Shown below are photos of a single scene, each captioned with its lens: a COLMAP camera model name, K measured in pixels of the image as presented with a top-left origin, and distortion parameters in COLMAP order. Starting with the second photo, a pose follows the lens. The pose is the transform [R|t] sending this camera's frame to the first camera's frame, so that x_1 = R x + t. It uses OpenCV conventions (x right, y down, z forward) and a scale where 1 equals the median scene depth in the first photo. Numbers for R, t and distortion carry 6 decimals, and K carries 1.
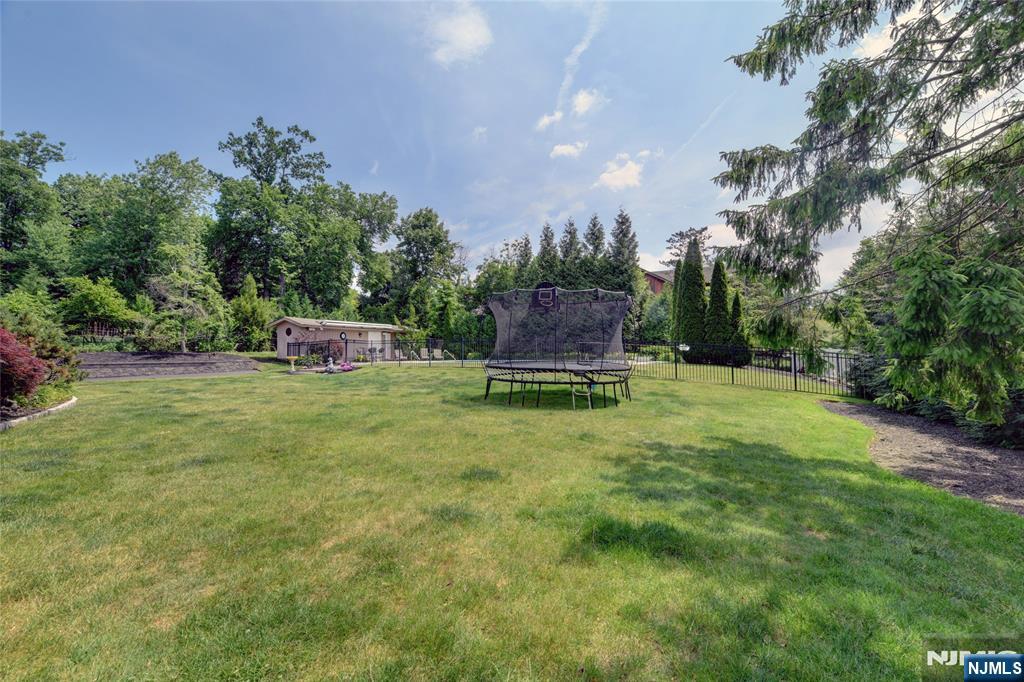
lens RADIAL K [[413.3, 0, 512.0], [0, 413.3, 341.0], [0, 0, 1]] dist [-0.001562, -0.000702]
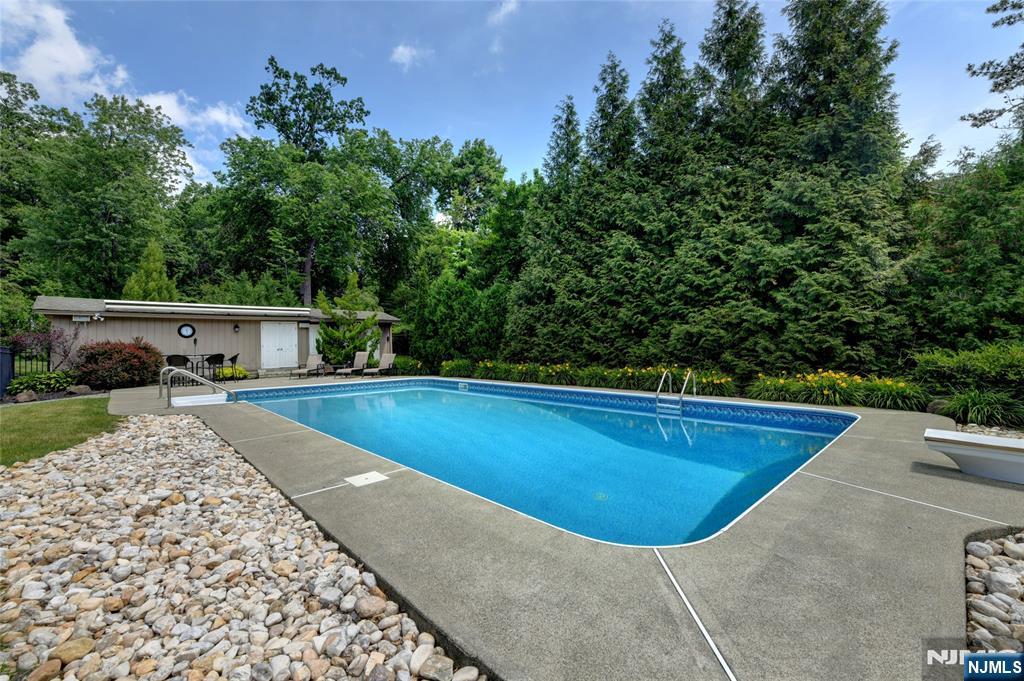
lens RADIAL K [[416.5, 0, 512.0], [0, 416.5, 340.5], [0, 0, 1]] dist [-0.002215, -0.000143]
pose [[0.933036, -0.011560, -0.359597, 0.143064], [0.018348, 0.999712, 0.015468, -0.000359], [0.359315, -0.021030, 0.932979, 0.567339]]
